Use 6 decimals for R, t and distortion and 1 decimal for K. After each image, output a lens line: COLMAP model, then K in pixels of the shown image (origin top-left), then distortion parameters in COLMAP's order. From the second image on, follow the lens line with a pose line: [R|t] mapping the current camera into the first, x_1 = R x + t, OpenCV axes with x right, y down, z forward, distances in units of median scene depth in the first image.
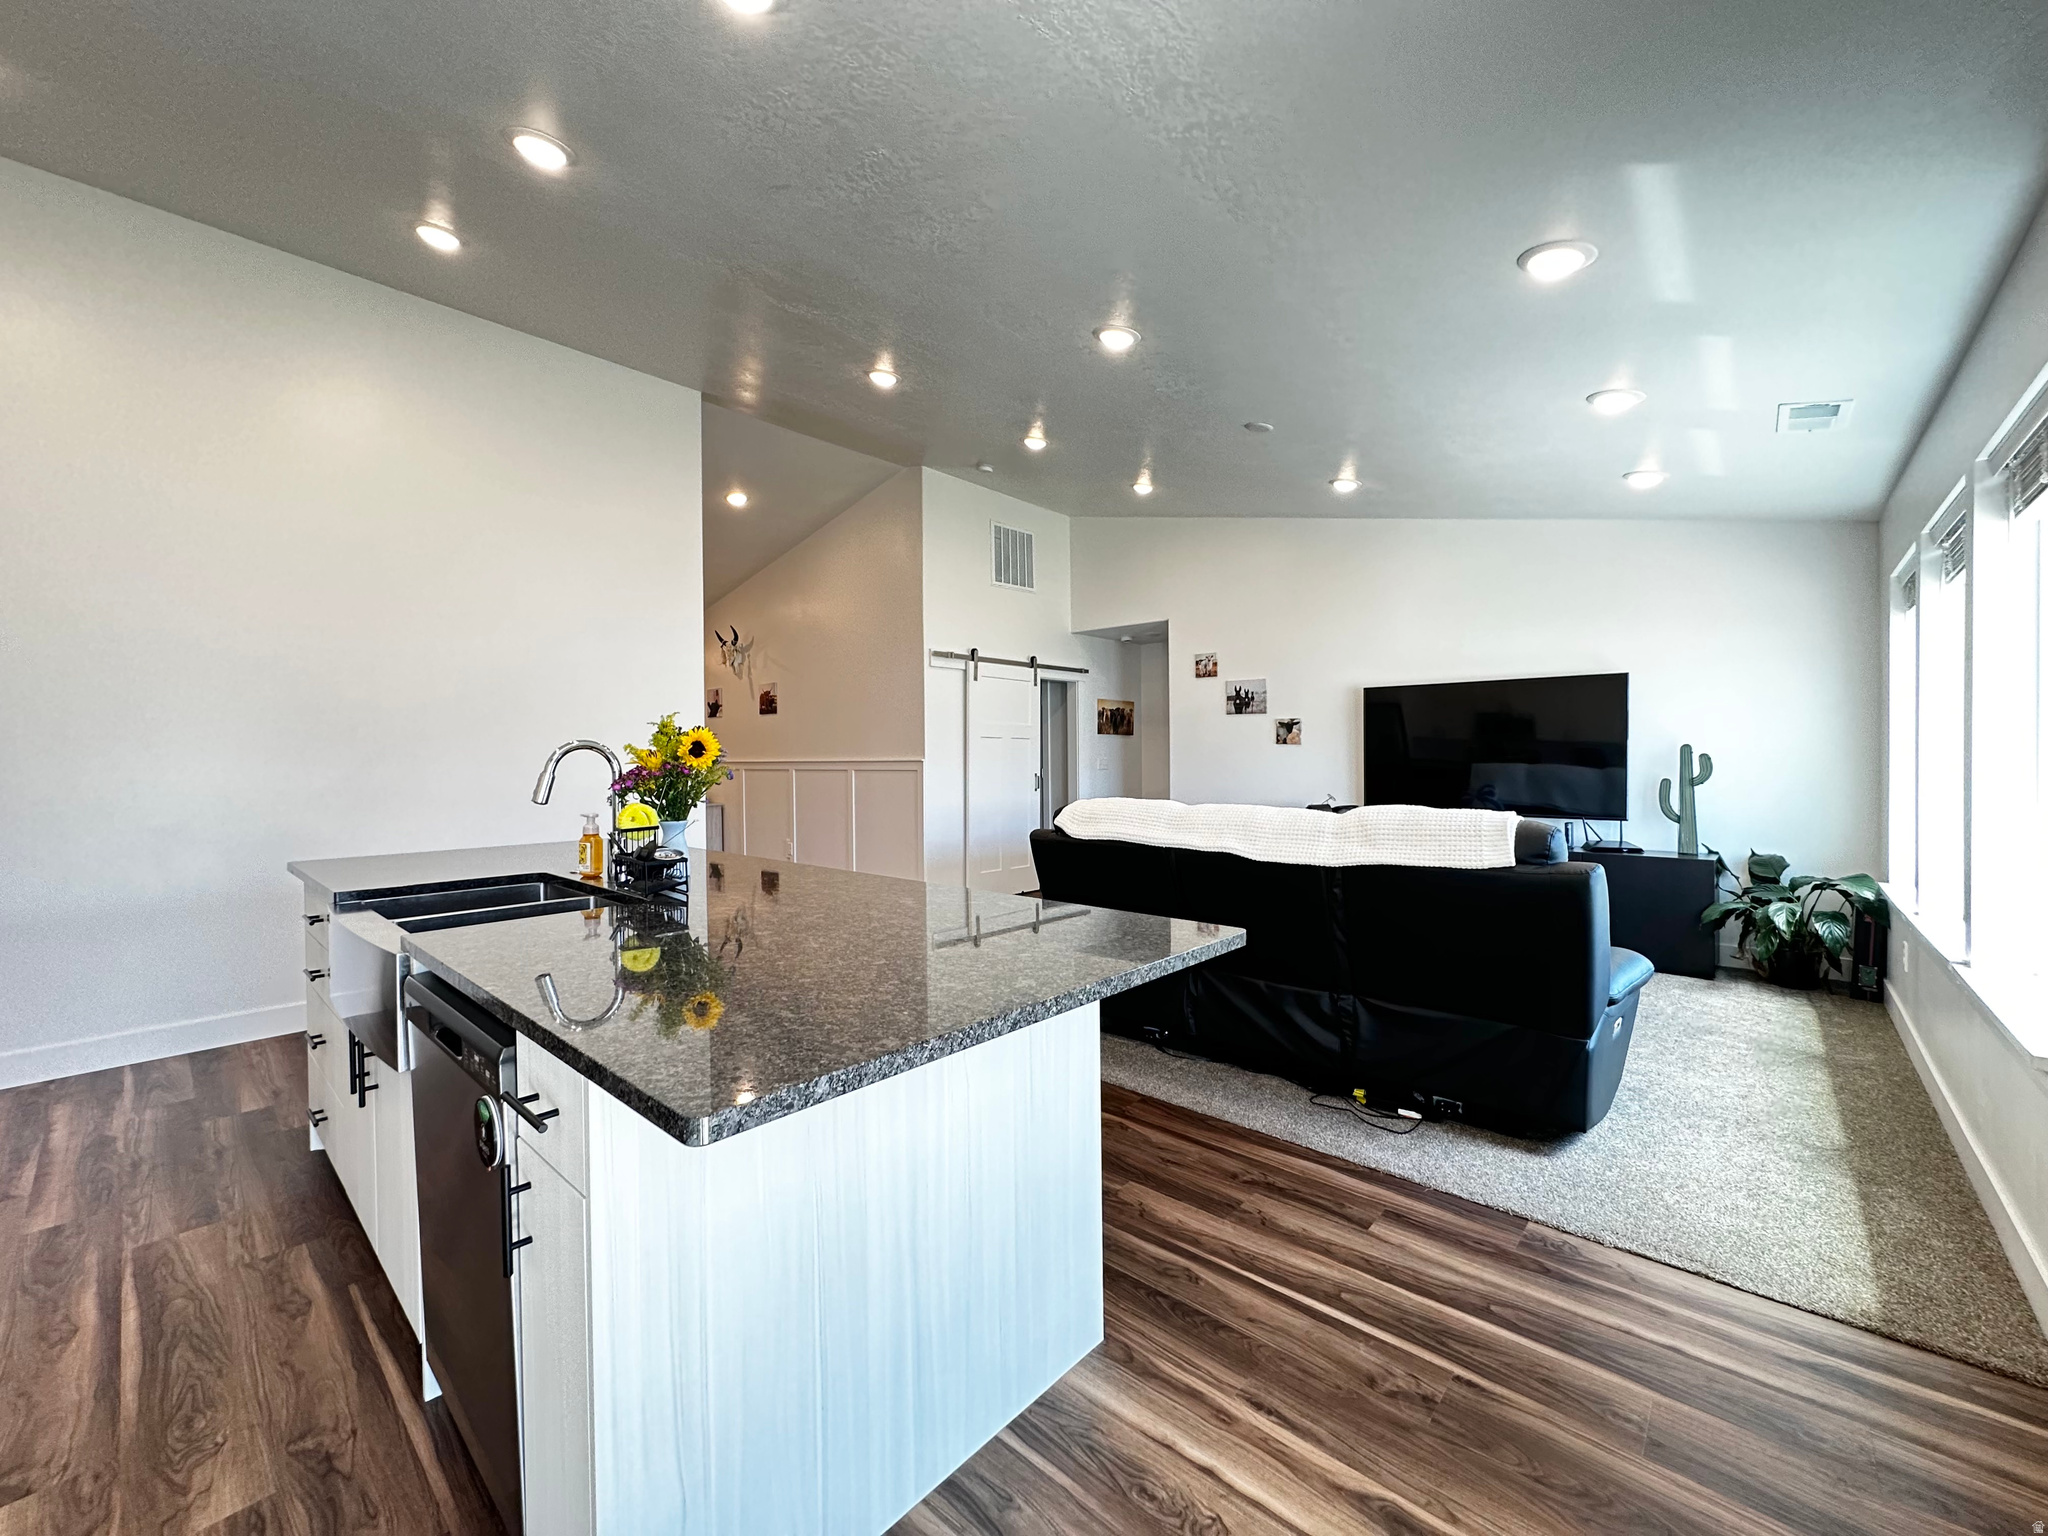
lens RADIAL K [[818.2, 0, 1023.9], [0, 818.2, 765.7], [0, 0, 1]] dist [-0.003141, 0.001359]
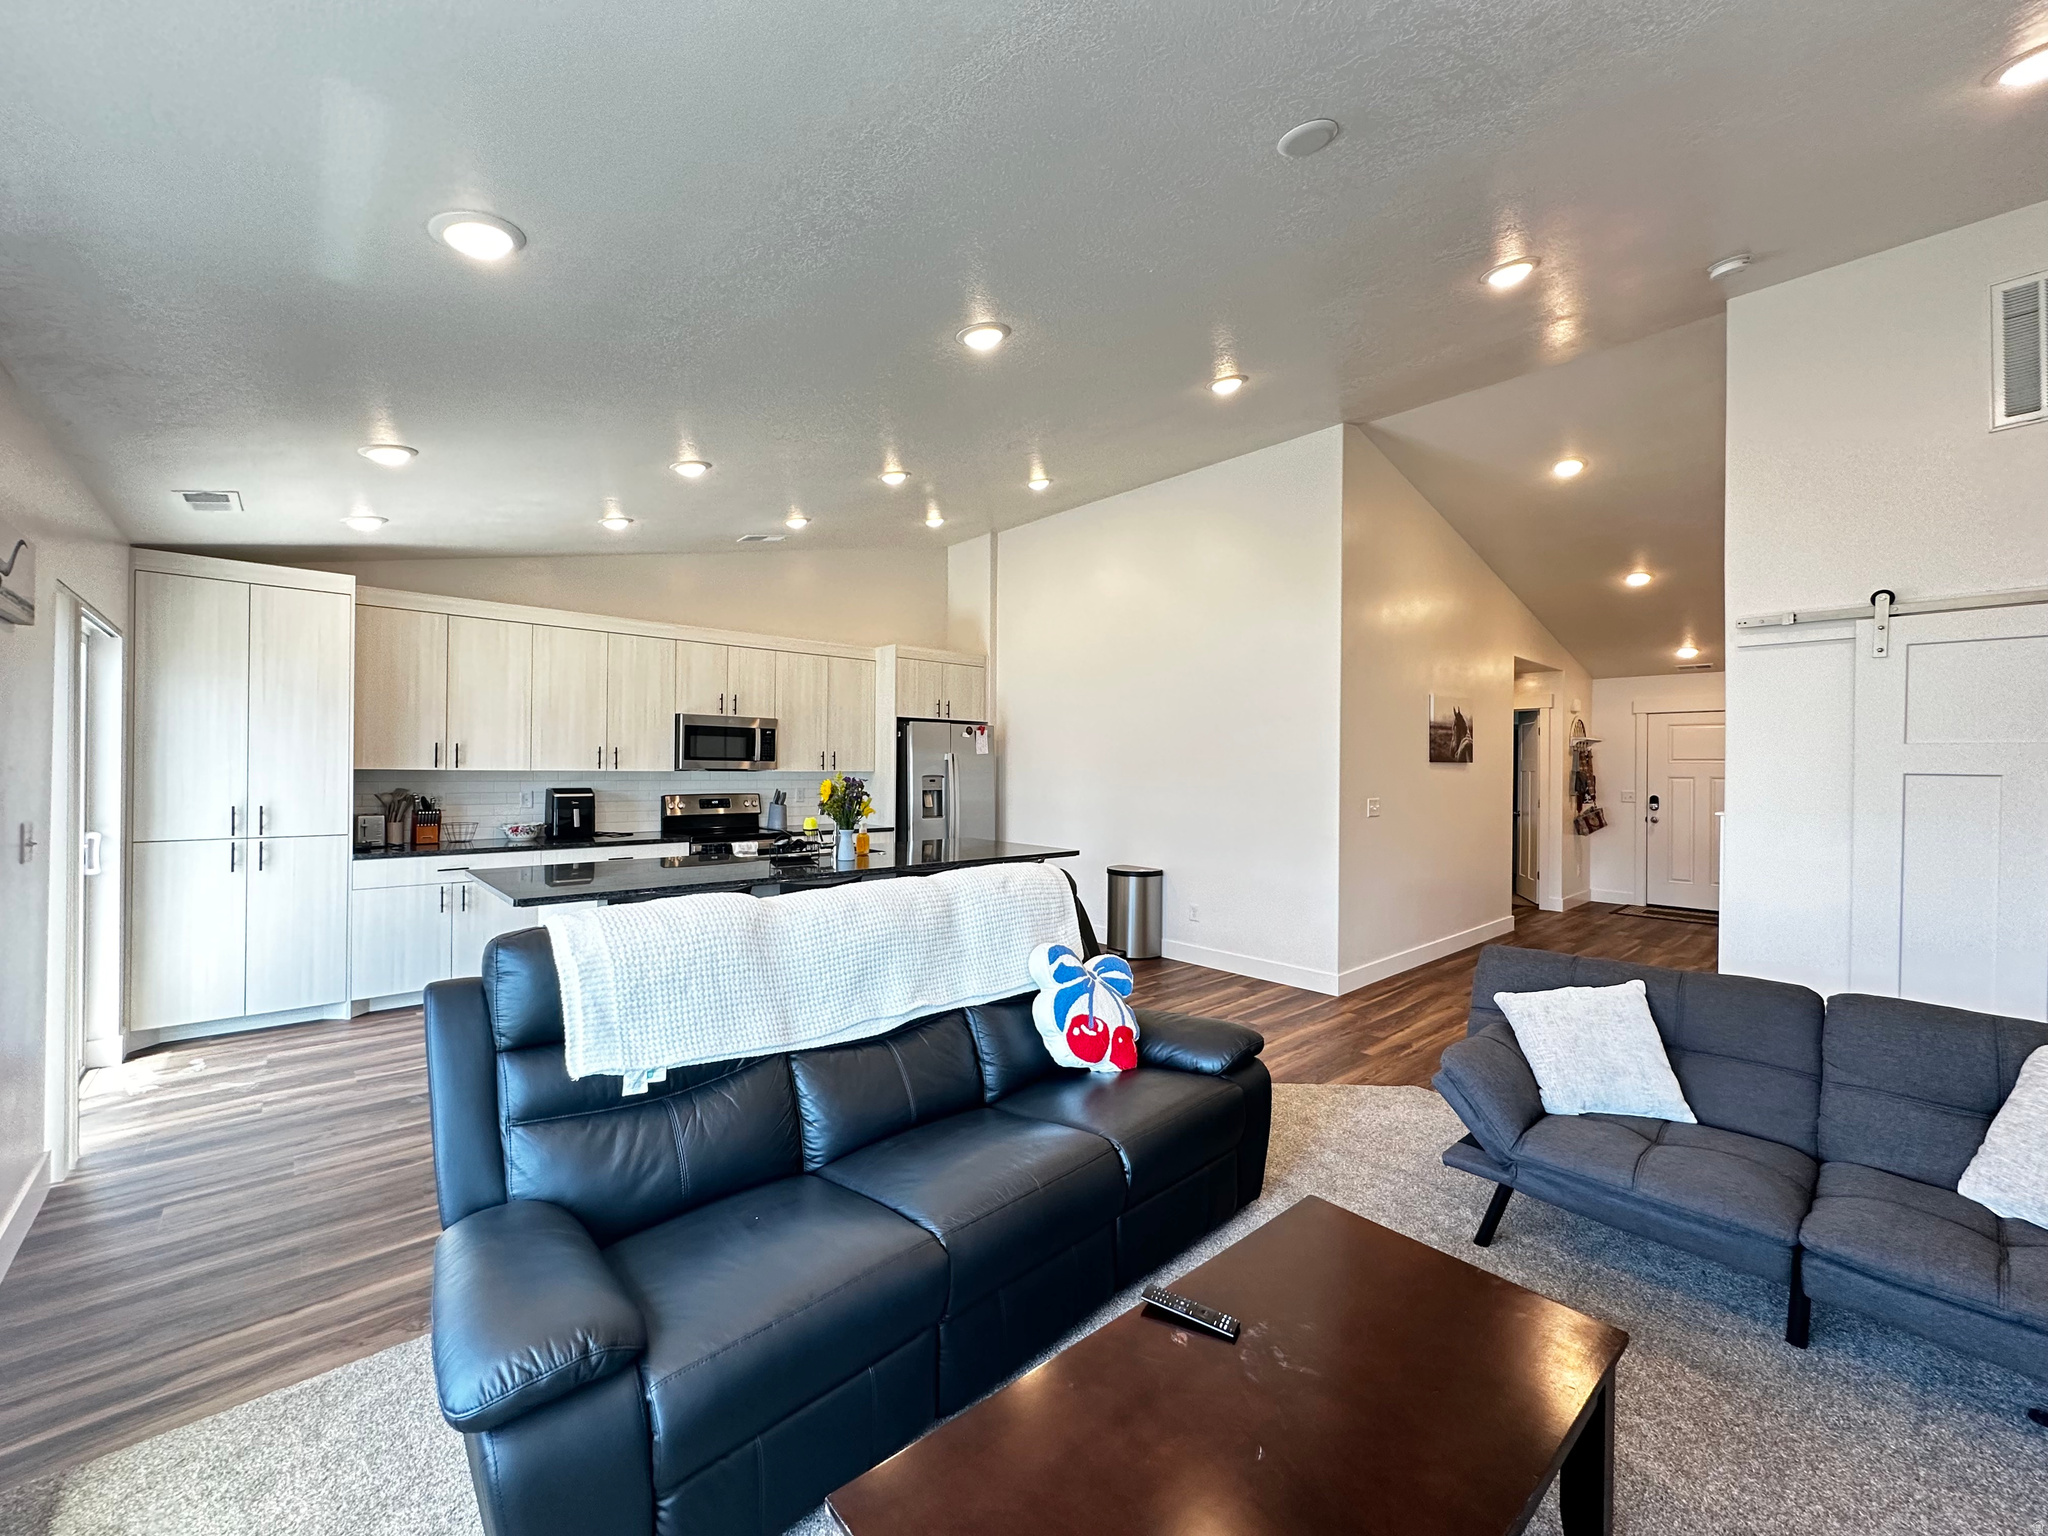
lens RADIAL K [[818.2, 0, 1019.7], [0, 818.2, 766.1], [0, 0, 1]] dist [-0.003141, 0.001359]
pose [[-0.098676, 0.005371, -0.995105, 0.629760], [-0.019688, 0.999779, 0.007349, -0.044427], [0.994925, 0.020316, -0.098549, 0.725166]]
